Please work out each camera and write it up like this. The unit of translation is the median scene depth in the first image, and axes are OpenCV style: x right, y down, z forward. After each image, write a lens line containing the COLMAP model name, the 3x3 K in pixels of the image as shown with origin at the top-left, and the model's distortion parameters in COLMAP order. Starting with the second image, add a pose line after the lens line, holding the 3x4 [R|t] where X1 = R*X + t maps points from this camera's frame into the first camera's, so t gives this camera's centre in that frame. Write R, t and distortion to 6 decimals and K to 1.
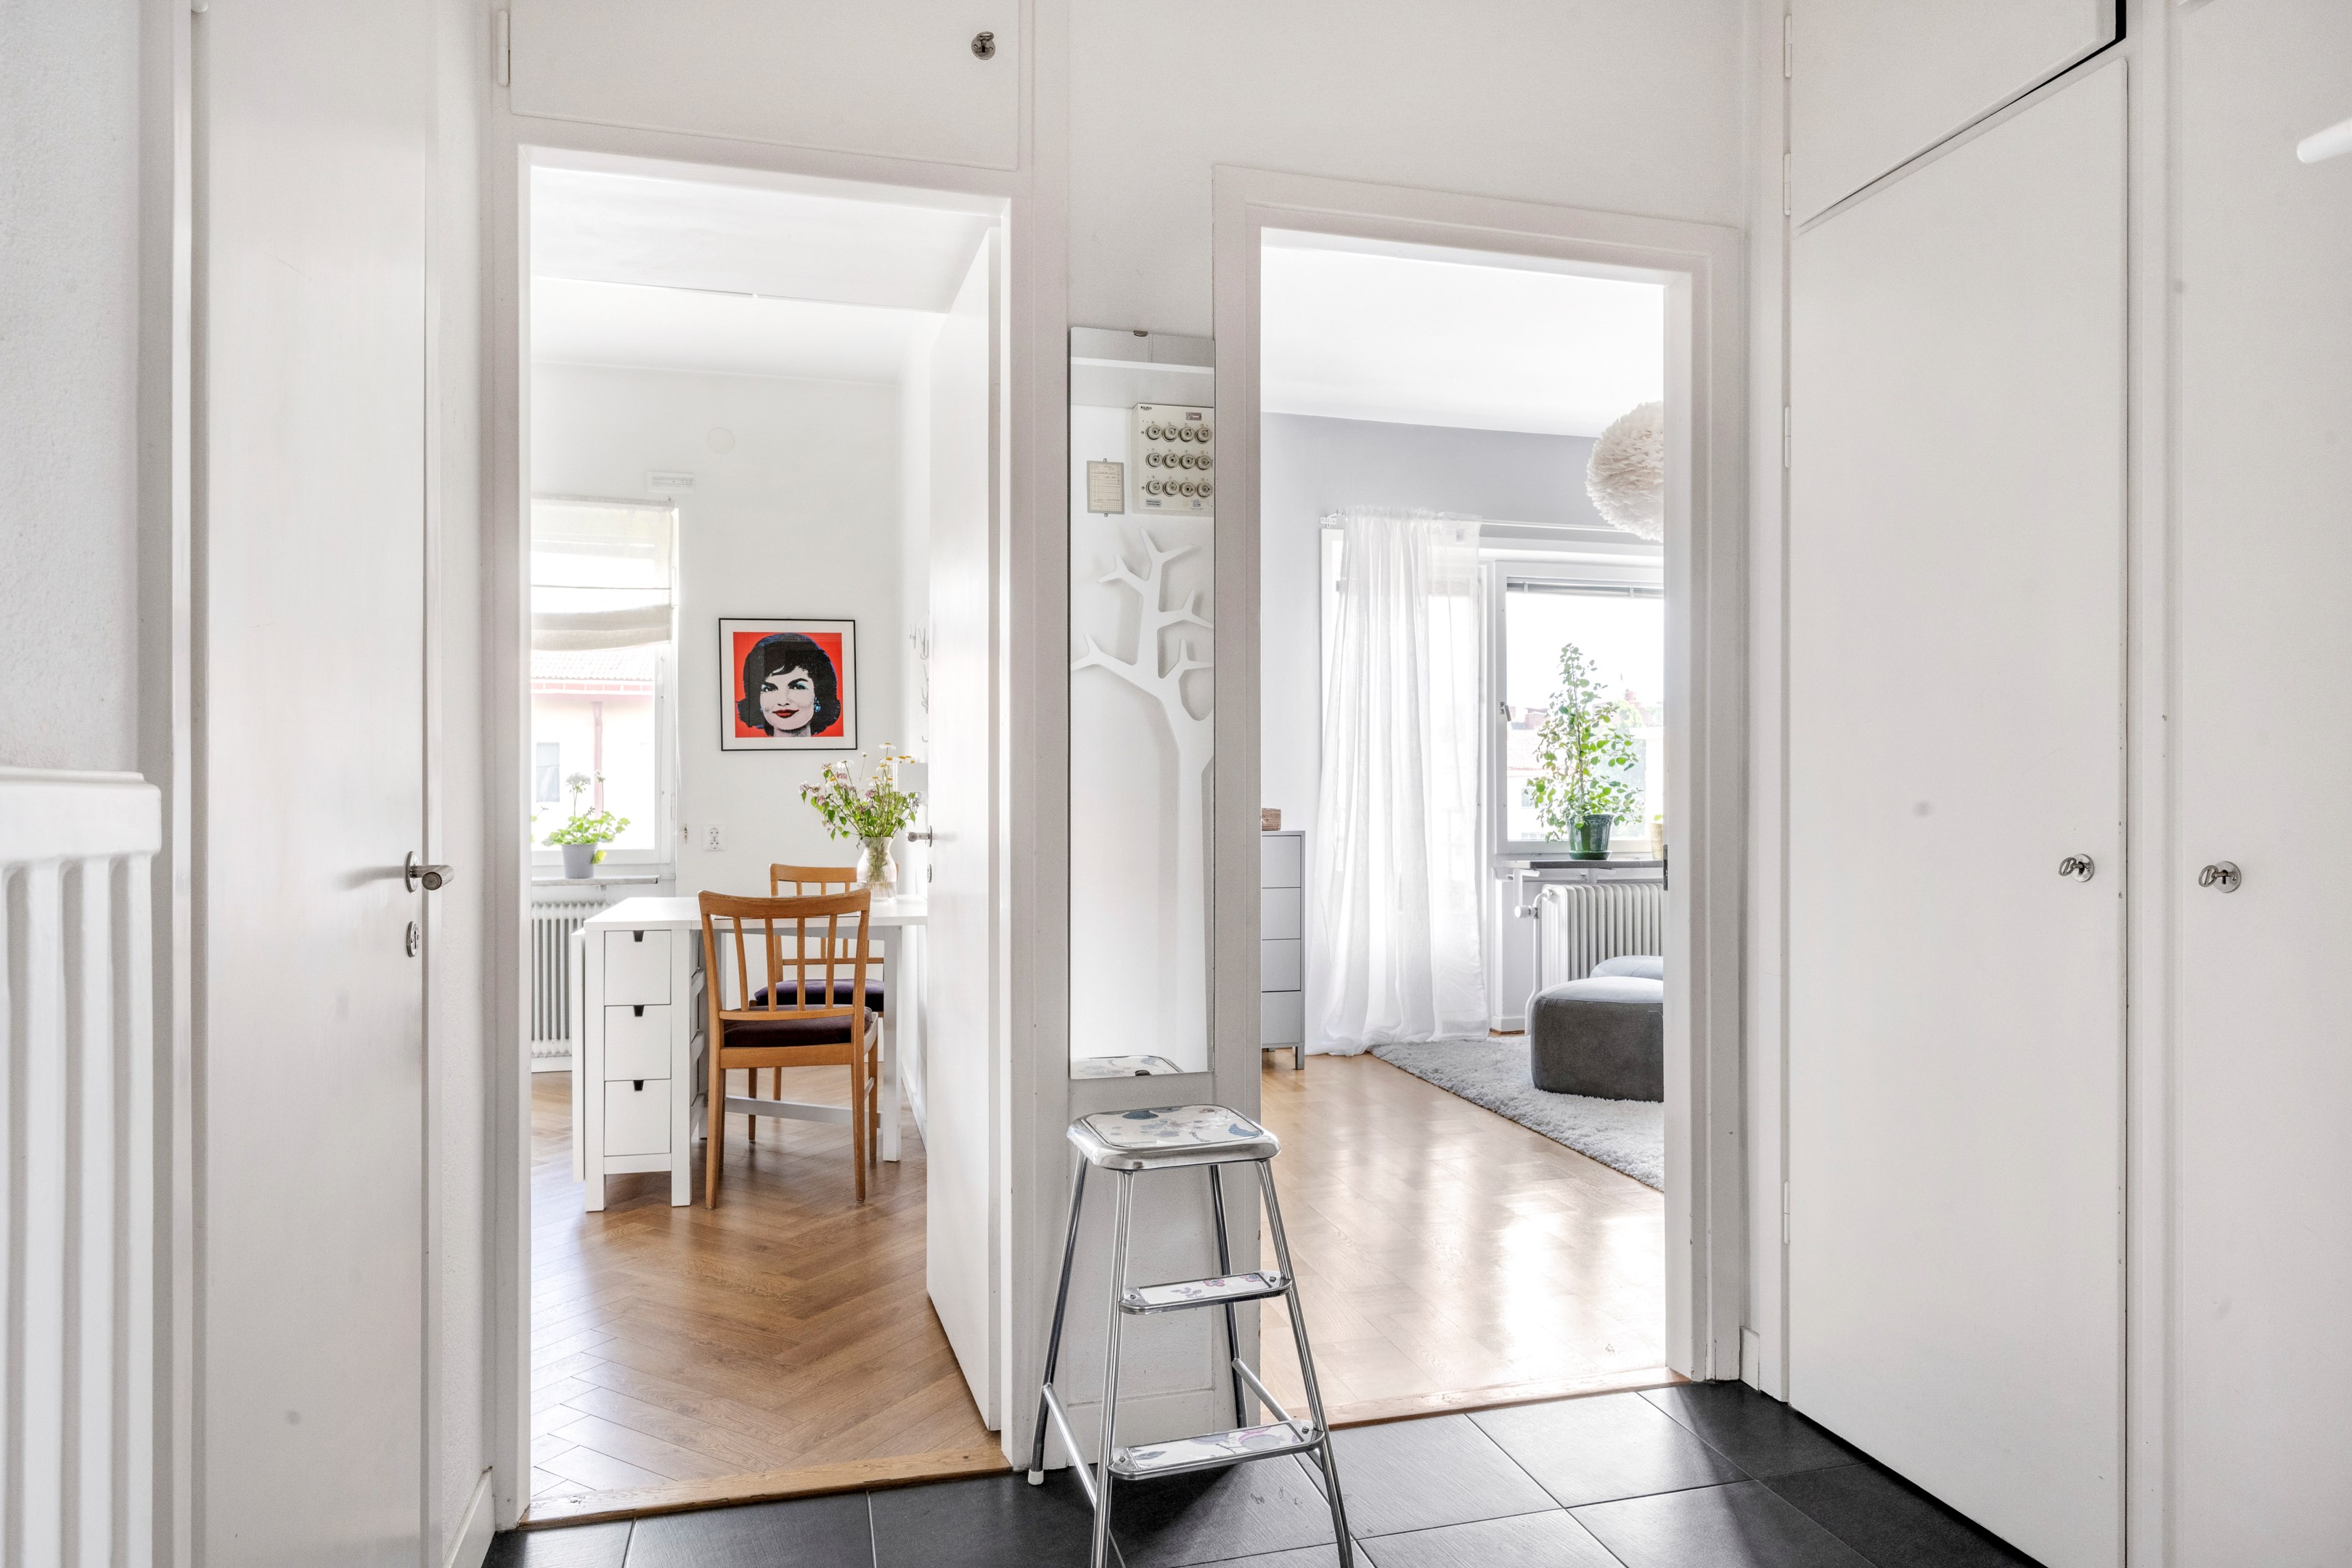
lens RADIAL K [[1491.7, 0, 1188.4], [0, 1491.7, 781.9], [0, 0, 1]] dist [-0.007375, 0.000705]
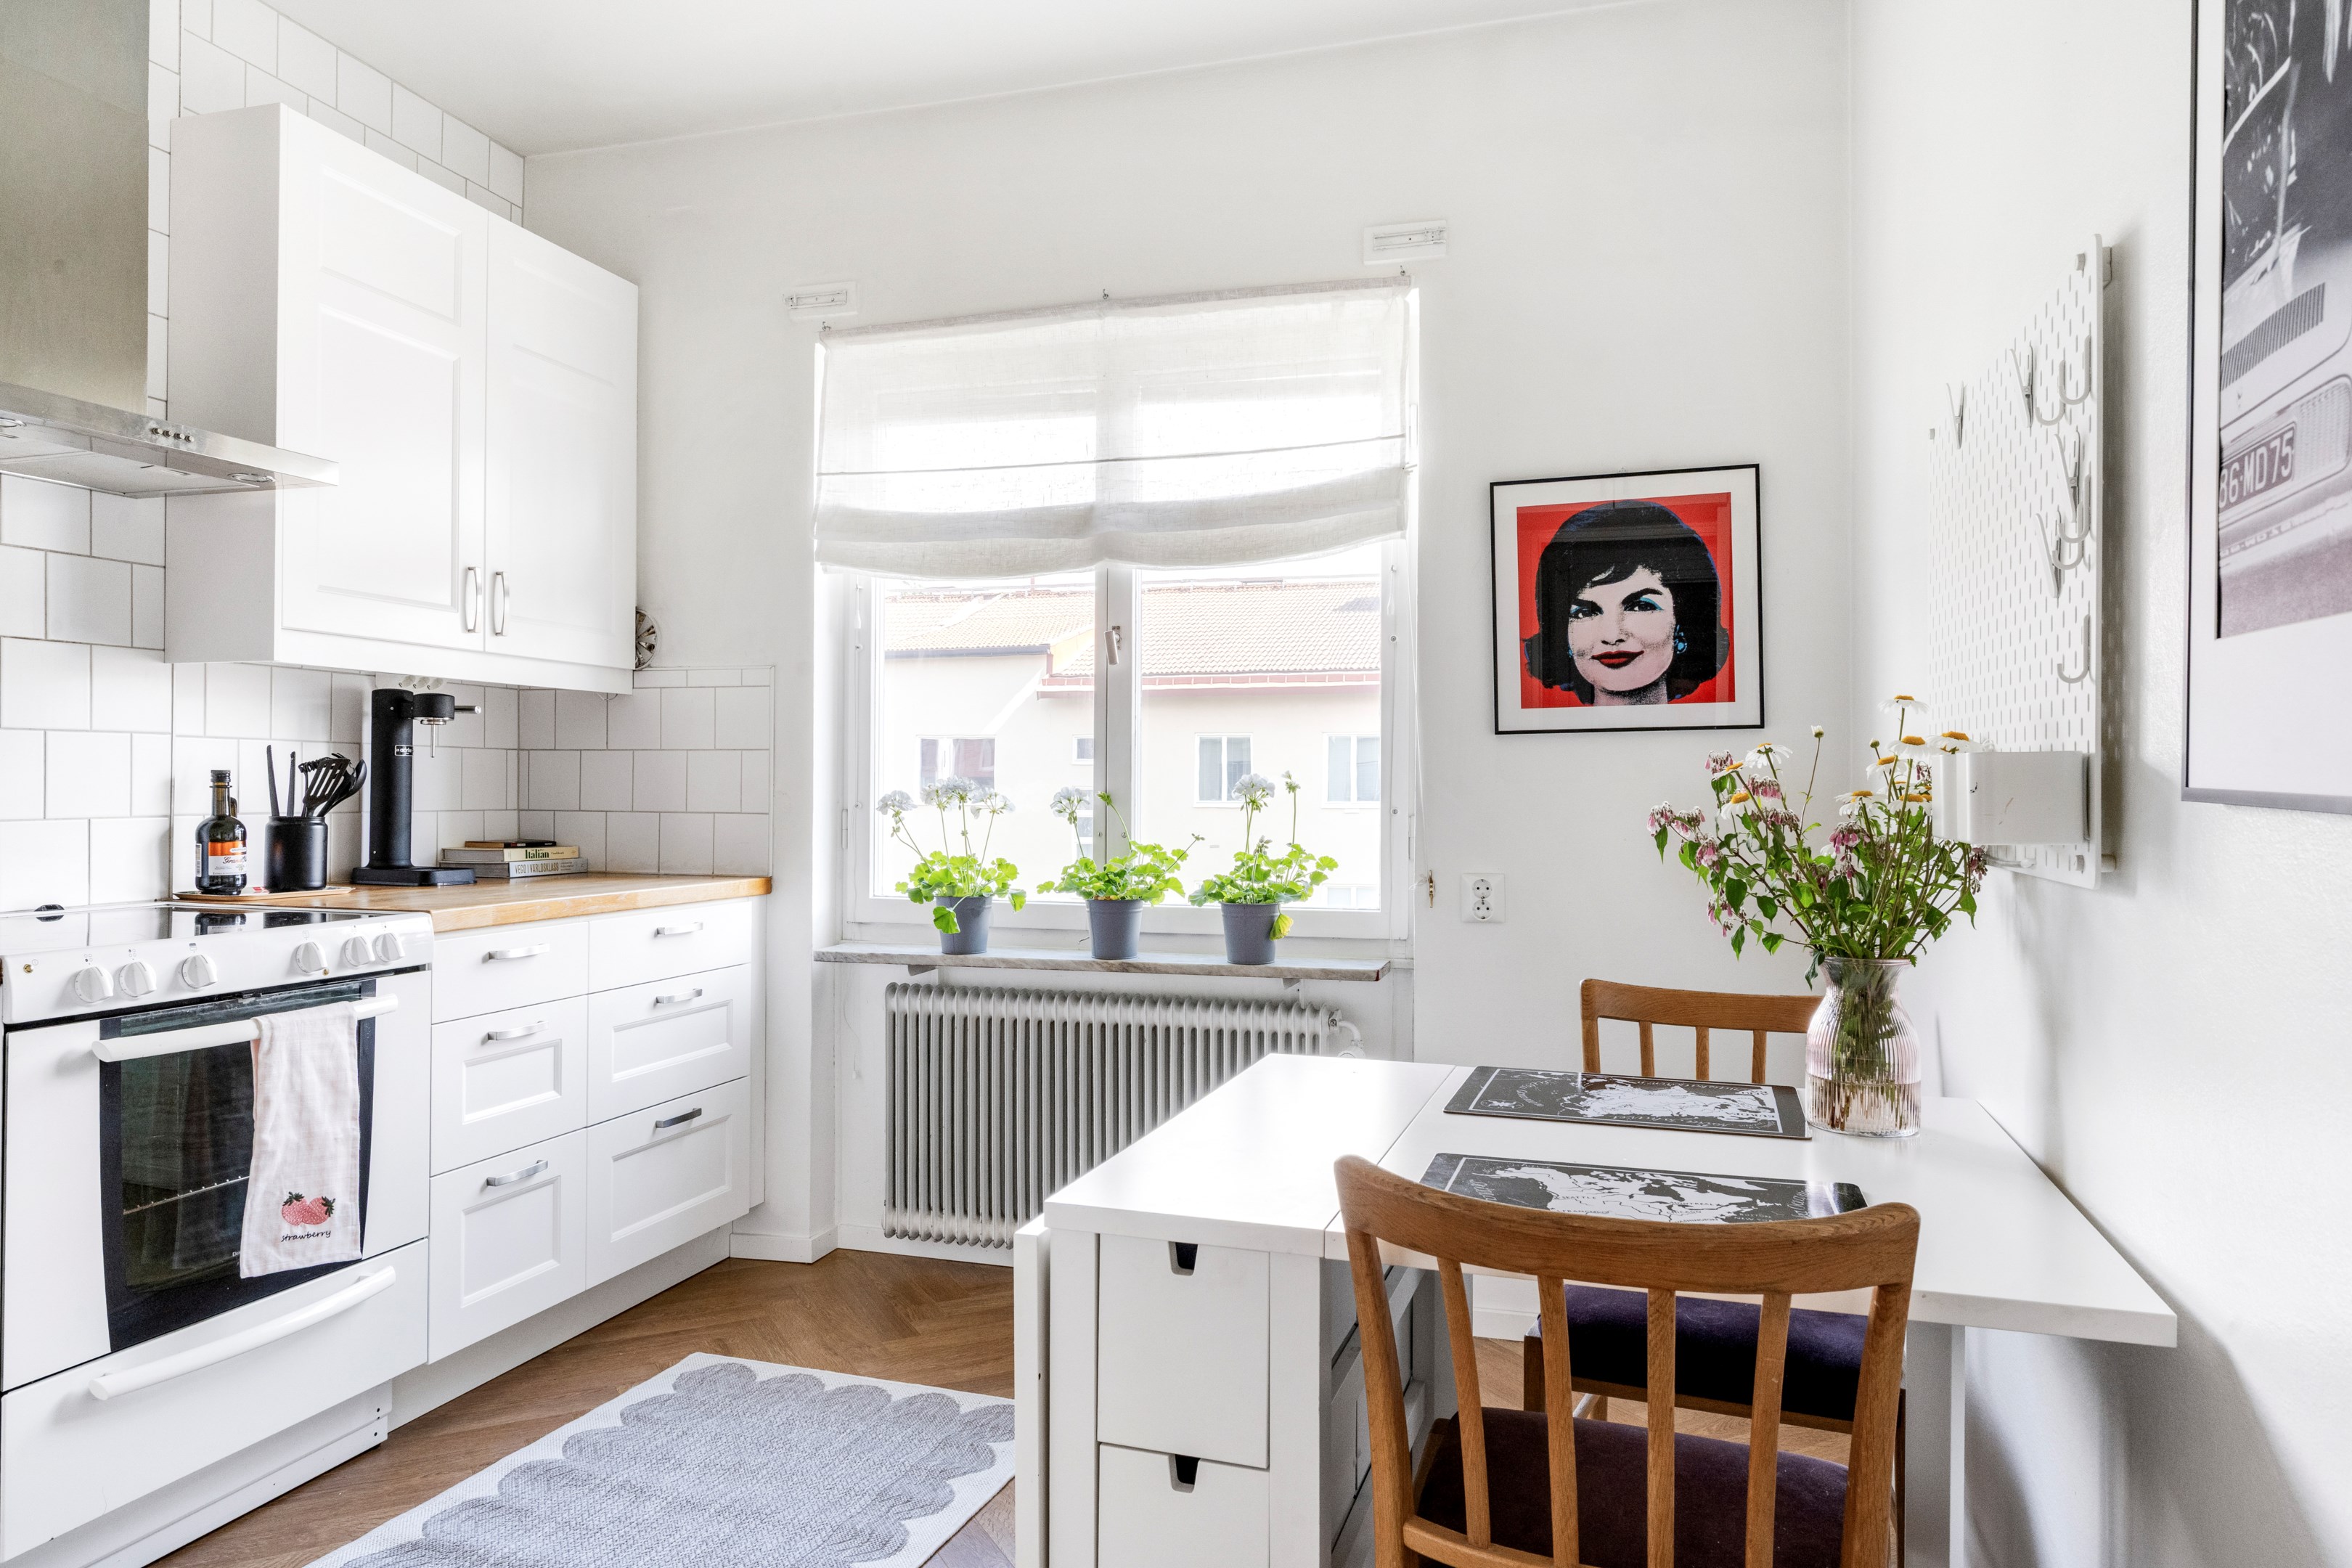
lens RADIAL K [[1491.7, 0, 1188.4], [0, 1491.7, 781.9], [0, 0, 1]] dist [-0.007375, 0.000705]
pose [[0.853753, 0.001169, -0.520676, -0.131657], [0.001027, 0.999992, 0.003929, -0.005999], [0.520677, -0.003889, 0.853745, 0.494767]]
